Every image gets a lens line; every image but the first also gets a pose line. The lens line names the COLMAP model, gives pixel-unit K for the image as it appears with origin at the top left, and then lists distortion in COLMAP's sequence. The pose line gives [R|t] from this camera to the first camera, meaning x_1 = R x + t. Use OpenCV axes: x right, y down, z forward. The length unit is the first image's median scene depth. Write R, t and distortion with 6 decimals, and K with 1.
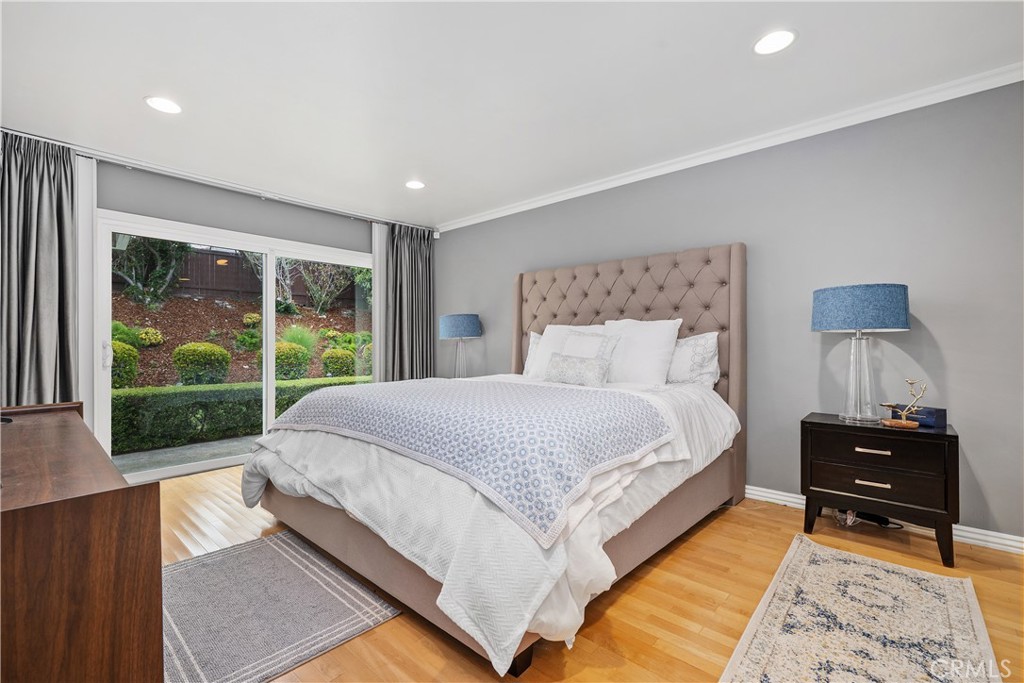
lens RADIAL K [[447.9, 0, 508.9], [0, 447.9, 353.2], [0, 0, 1]] dist [0.001869, -0.000095]
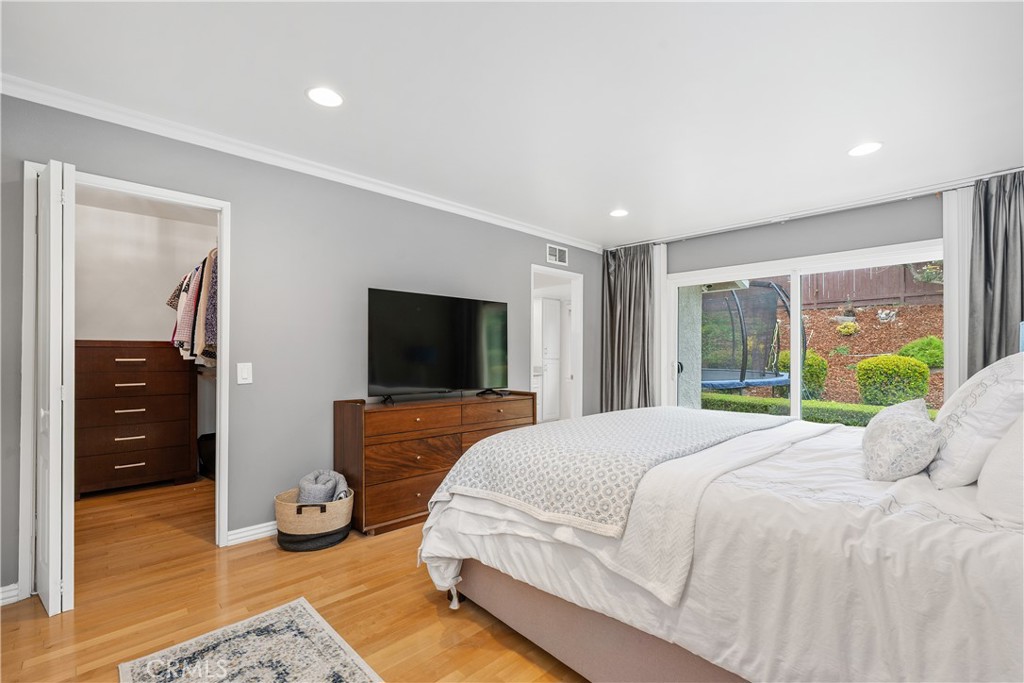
lens RADIAL K [[439.1, 0, 491.5], [0, 439.1, 353.3], [0, 0, 1]] dist [-0.001049, -0.000208]
pose [[-0.092841, 0.000502, -0.995681, 0.493728], [-0.026185, 0.999653, 0.002946, -0.032967], [0.995337, 0.026345, -0.092795, 0.430136]]
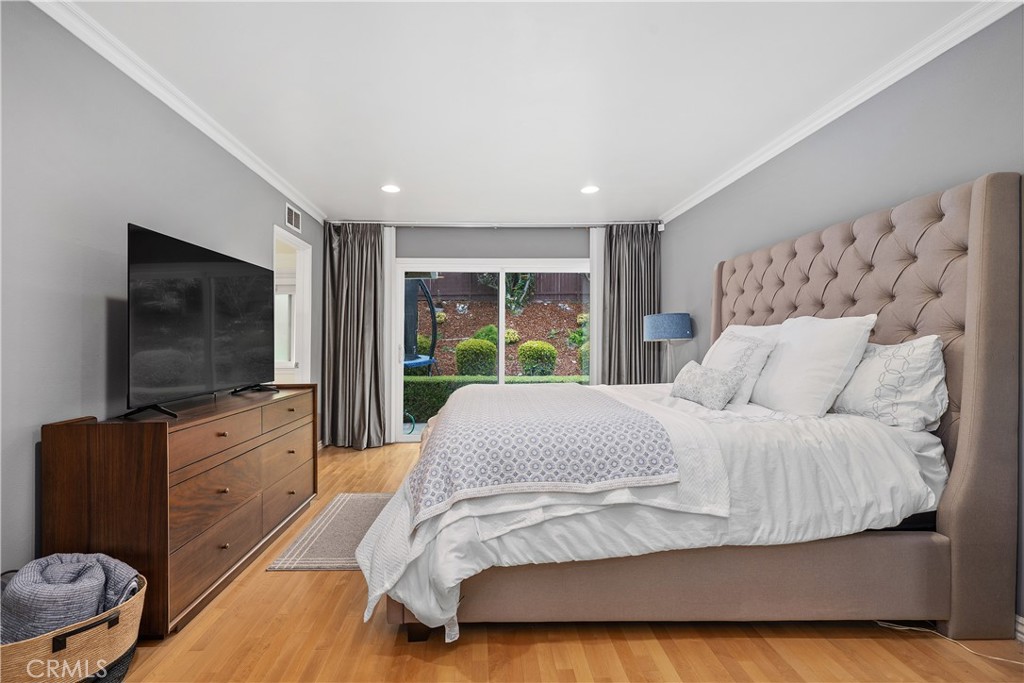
lens RADIAL K [[465.7, 0, 485.6], [0, 465.7, 341.6], [0, 0, 1]] dist [-0.000496, -0.000007]
pose [[0.687475, 0.000211, -0.726208, 0.354934], [-0.010982, 0.999889, -0.010105, -0.018384], [0.726125, 0.014922, 0.687401, 0.101791]]
